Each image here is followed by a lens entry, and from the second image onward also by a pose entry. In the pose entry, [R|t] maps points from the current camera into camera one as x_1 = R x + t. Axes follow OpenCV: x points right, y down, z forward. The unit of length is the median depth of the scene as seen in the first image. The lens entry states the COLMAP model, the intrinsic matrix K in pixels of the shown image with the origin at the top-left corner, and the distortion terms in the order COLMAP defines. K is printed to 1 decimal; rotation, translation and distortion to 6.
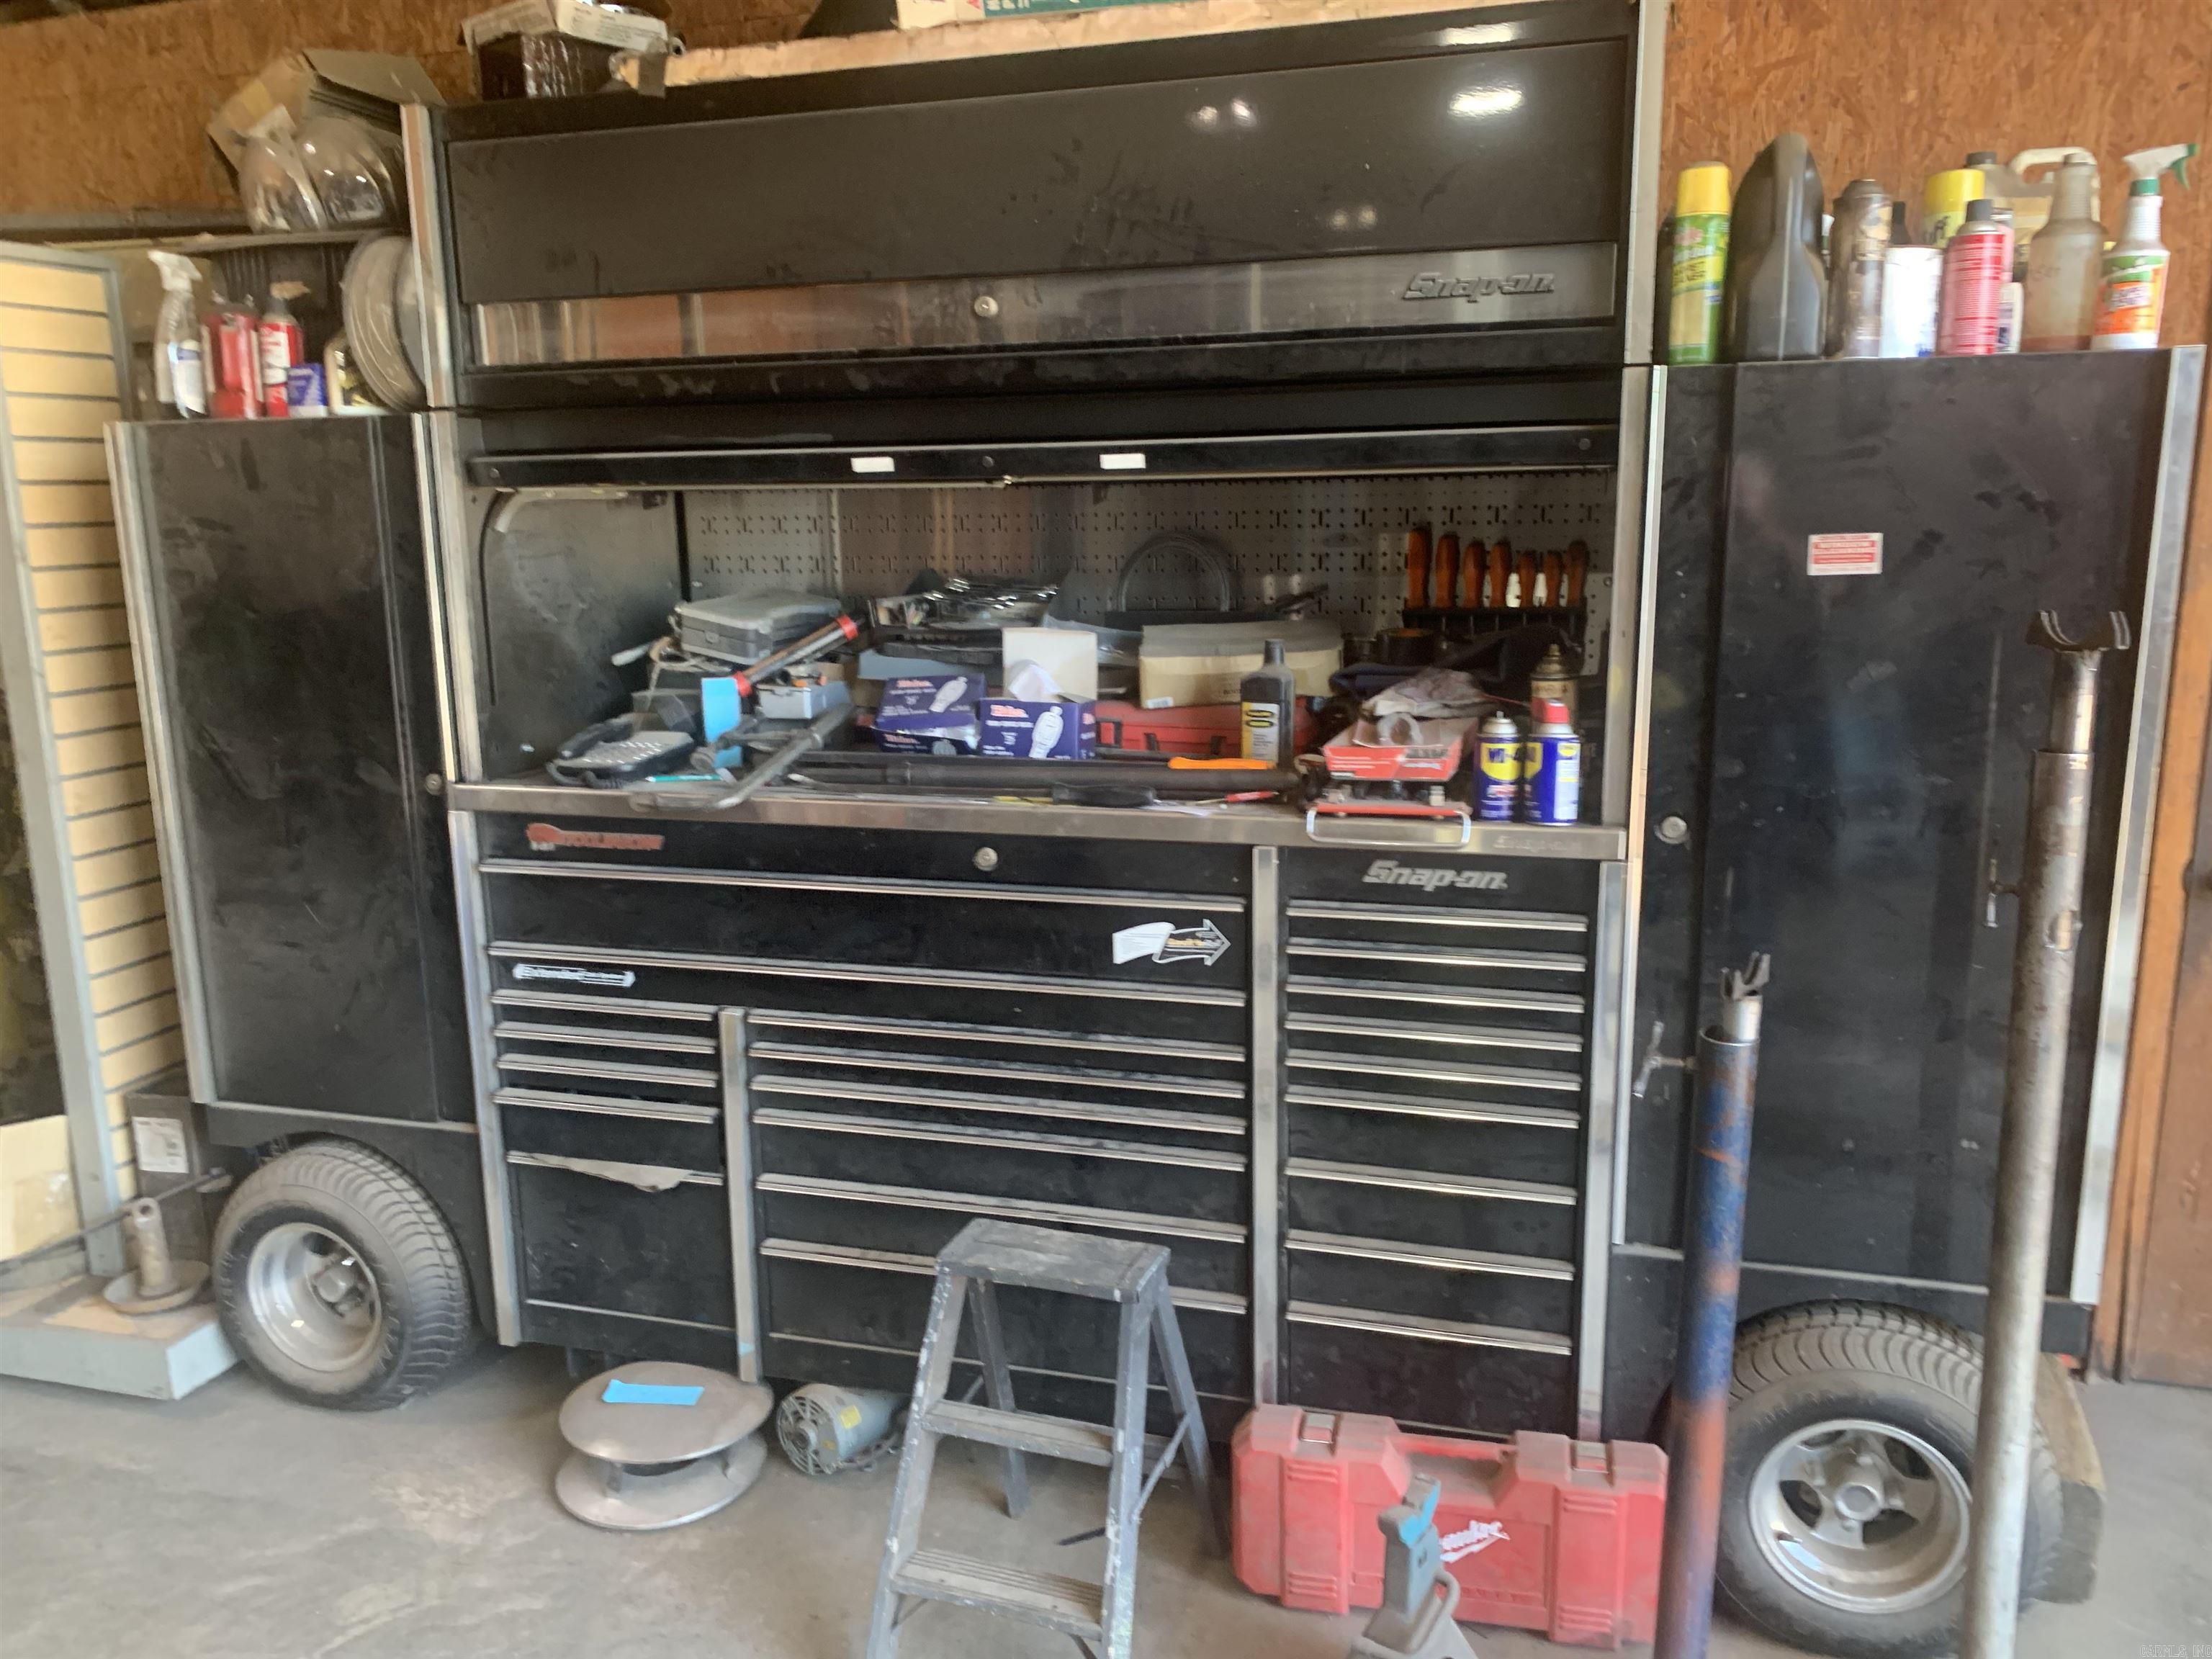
lens RADIAL K [[1650.5, 0, 1109.4], [0, 1650.5, 863.5], [0, 0, 1]] dist [0.064371, -0.099758]
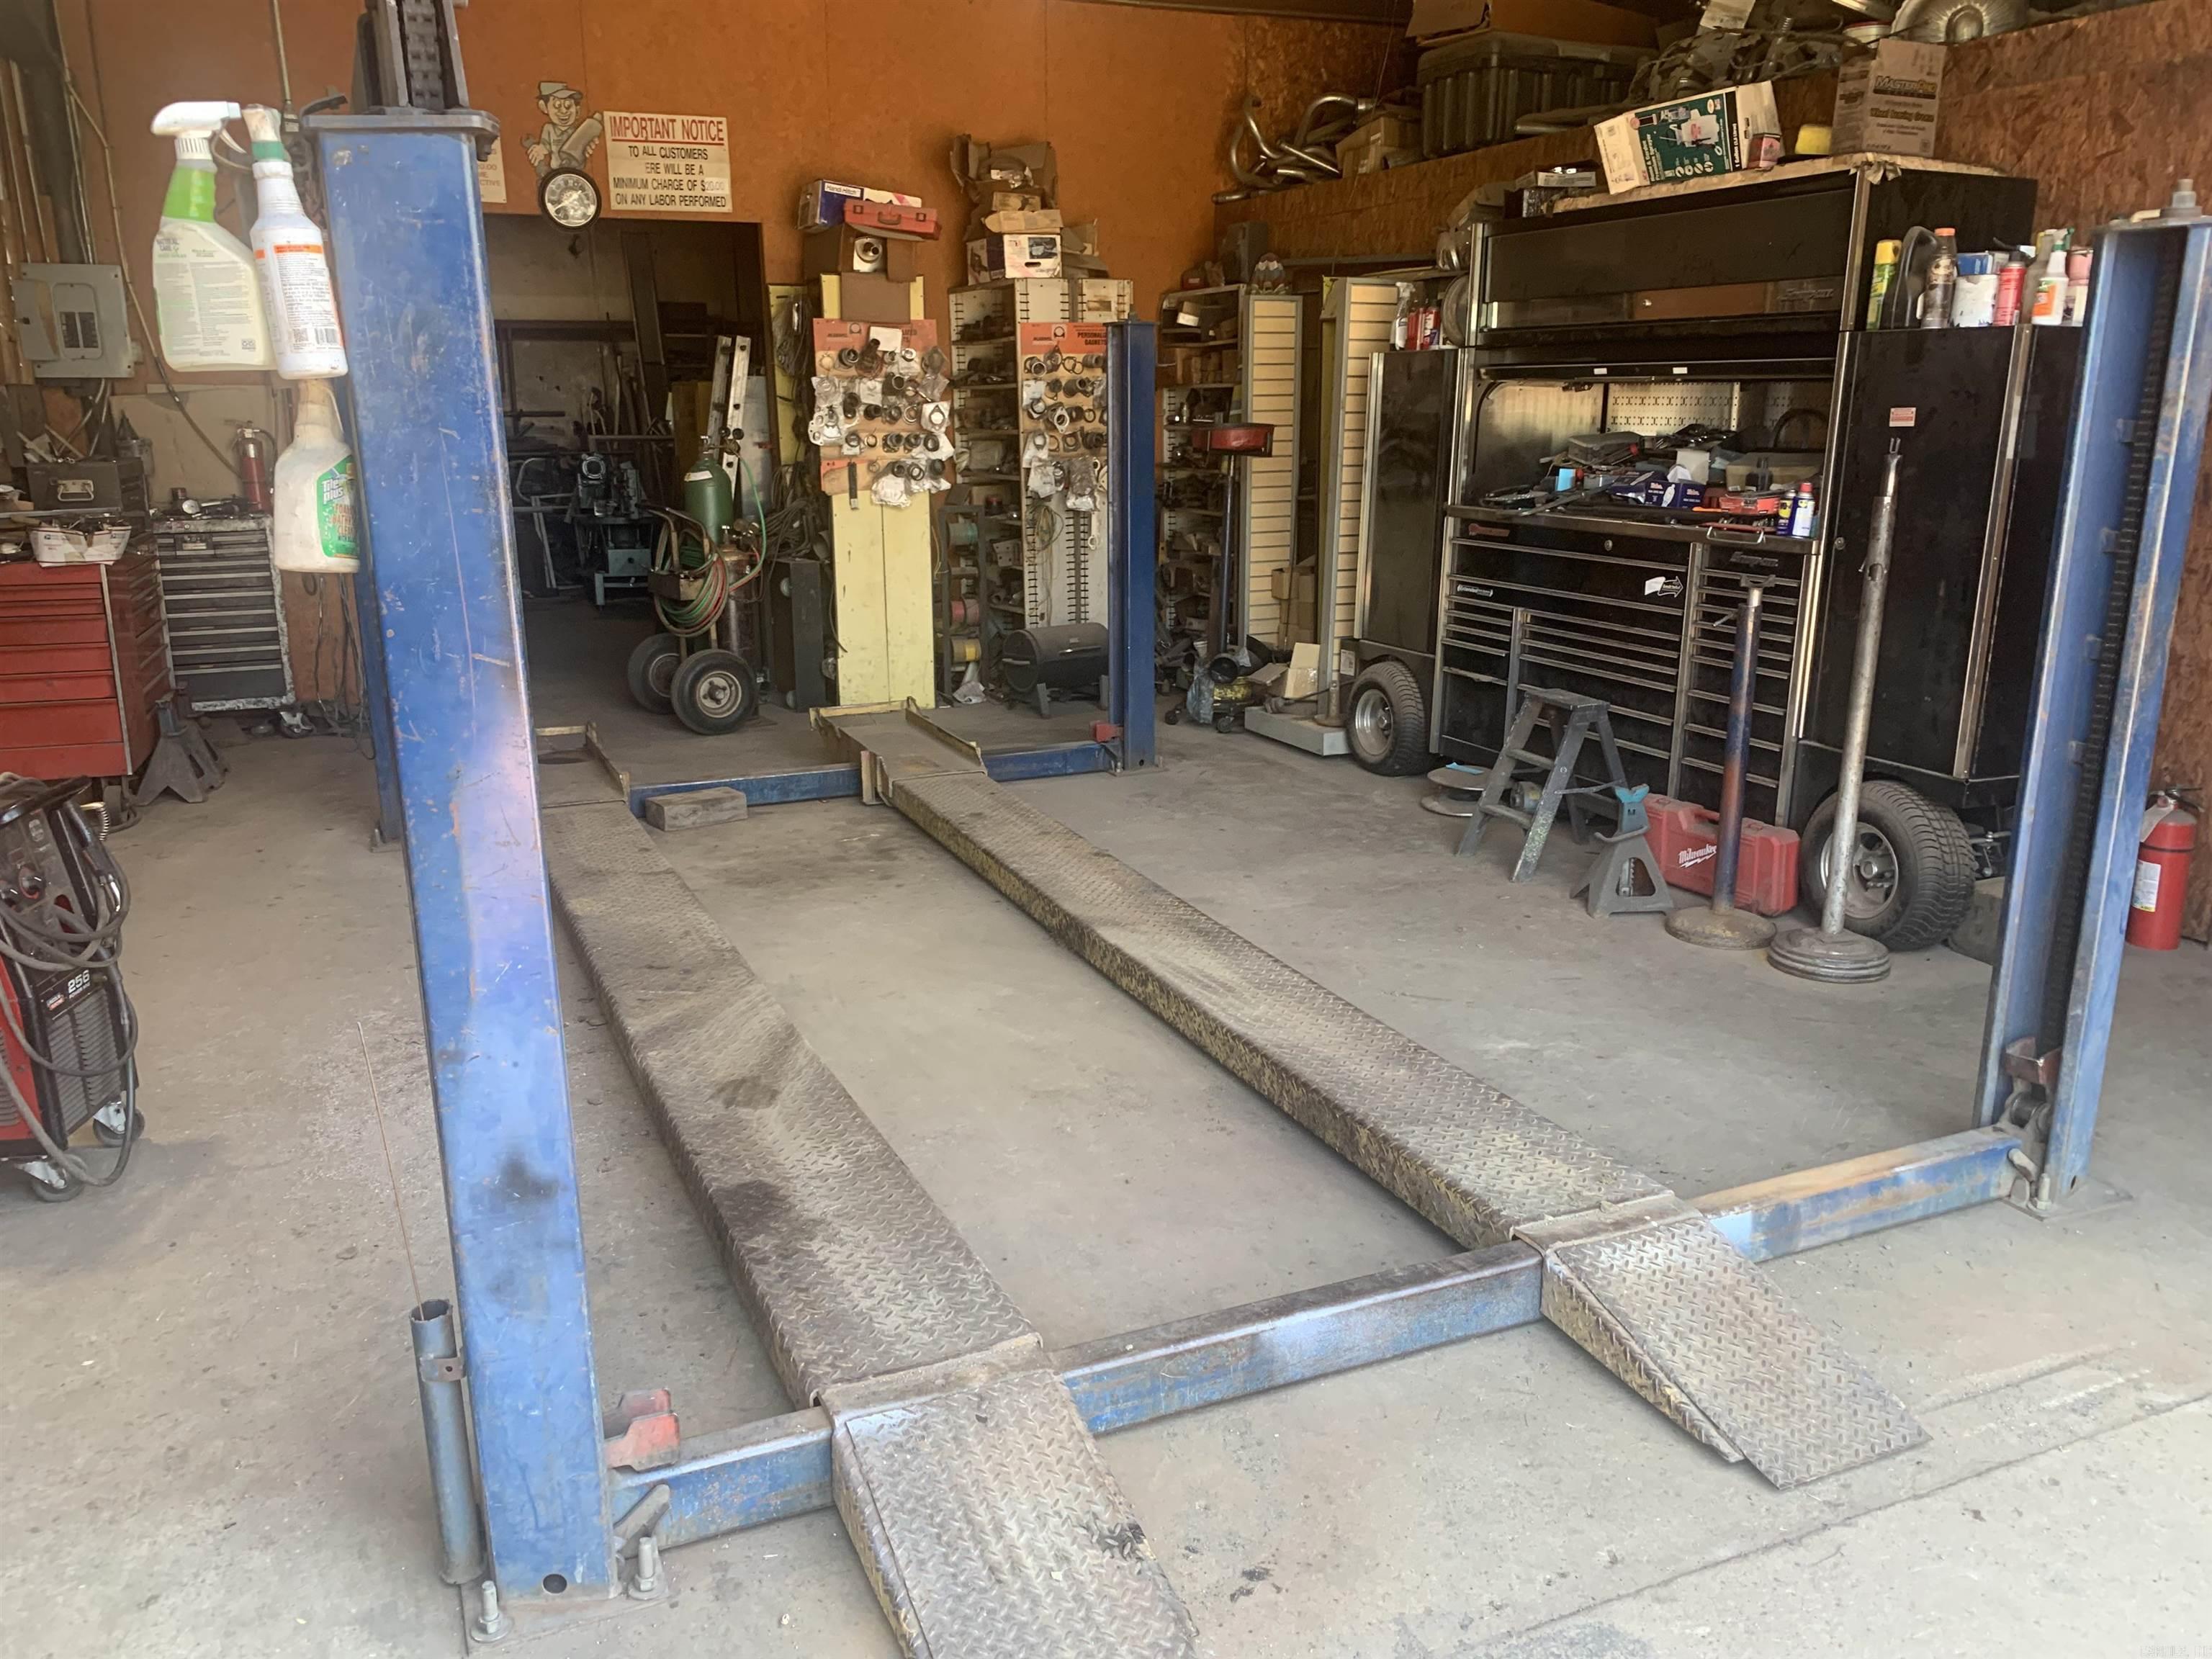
lens RADIAL K [[1674.2, 0, 1106.0], [0, 1674.2, 829.5], [0, 0, 1]] dist [-0.009503, -0.003368]
pose [[0.654078, 0.205661, -0.727932, 1.137266], [-0.176142, 0.977286, 0.117839, 0.213124], [0.735633, 0.051144, 0.675447, -0.968129]]
